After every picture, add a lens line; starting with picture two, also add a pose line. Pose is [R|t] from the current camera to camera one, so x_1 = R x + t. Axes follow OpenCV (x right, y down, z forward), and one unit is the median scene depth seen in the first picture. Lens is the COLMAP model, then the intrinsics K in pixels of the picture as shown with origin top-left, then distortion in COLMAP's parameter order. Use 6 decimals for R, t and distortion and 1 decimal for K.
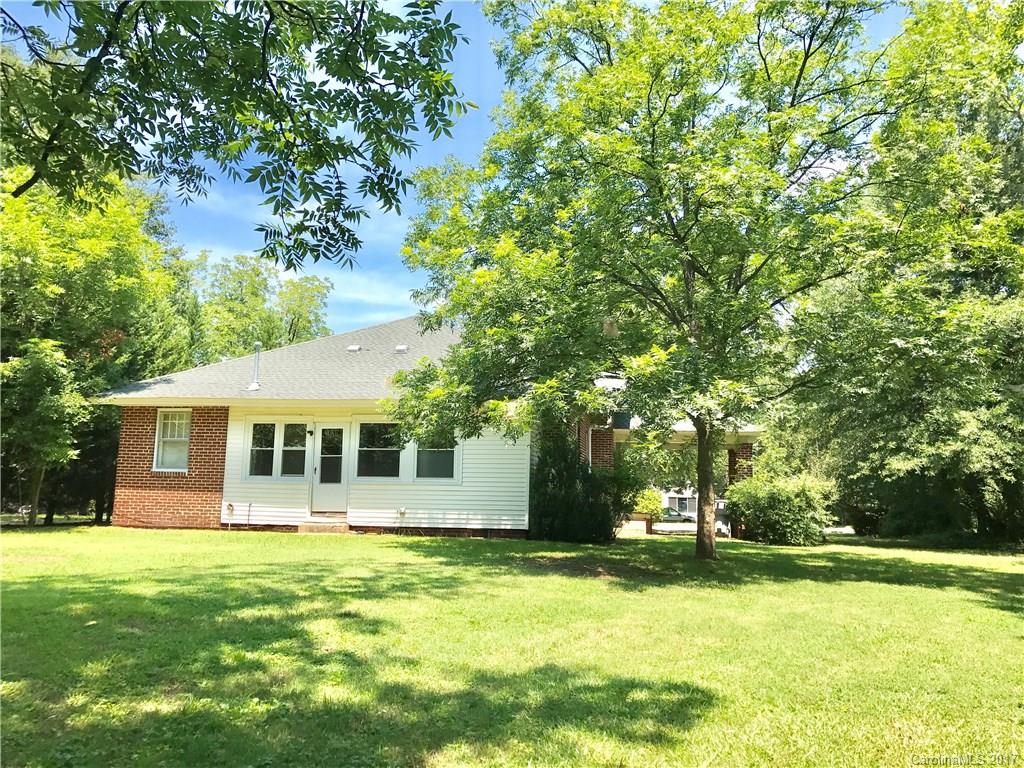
lens RADIAL K [[827.7, 0, 509.2], [0, 827.7, 365.6], [0, 0, 1]] dist [0.084180, -0.116662]
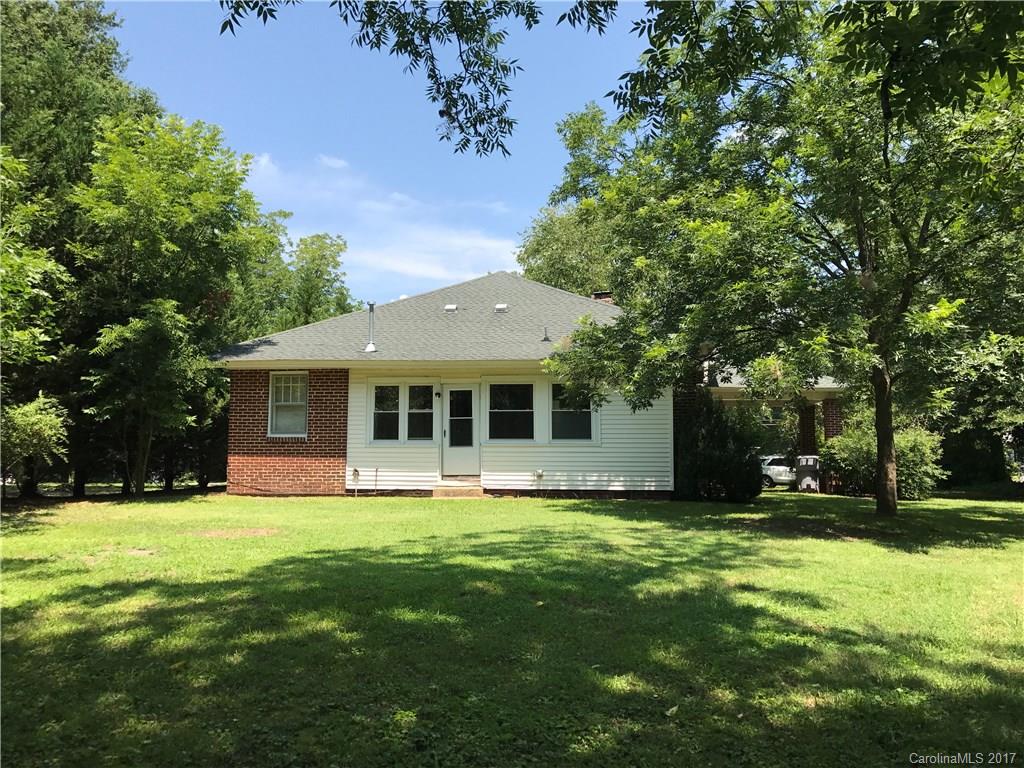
lens RADIAL K [[827.7, 0, 509.2], [0, 827.7, 365.6], [0, 0, 1]] dist [0.084180, -0.116662]
pose [[0.998023, -0.012081, 0.061676, -0.215318], [0.009080, 0.998772, 0.048706, 0.000699], [-0.062189, -0.048049, 0.996907, 0.037407]]
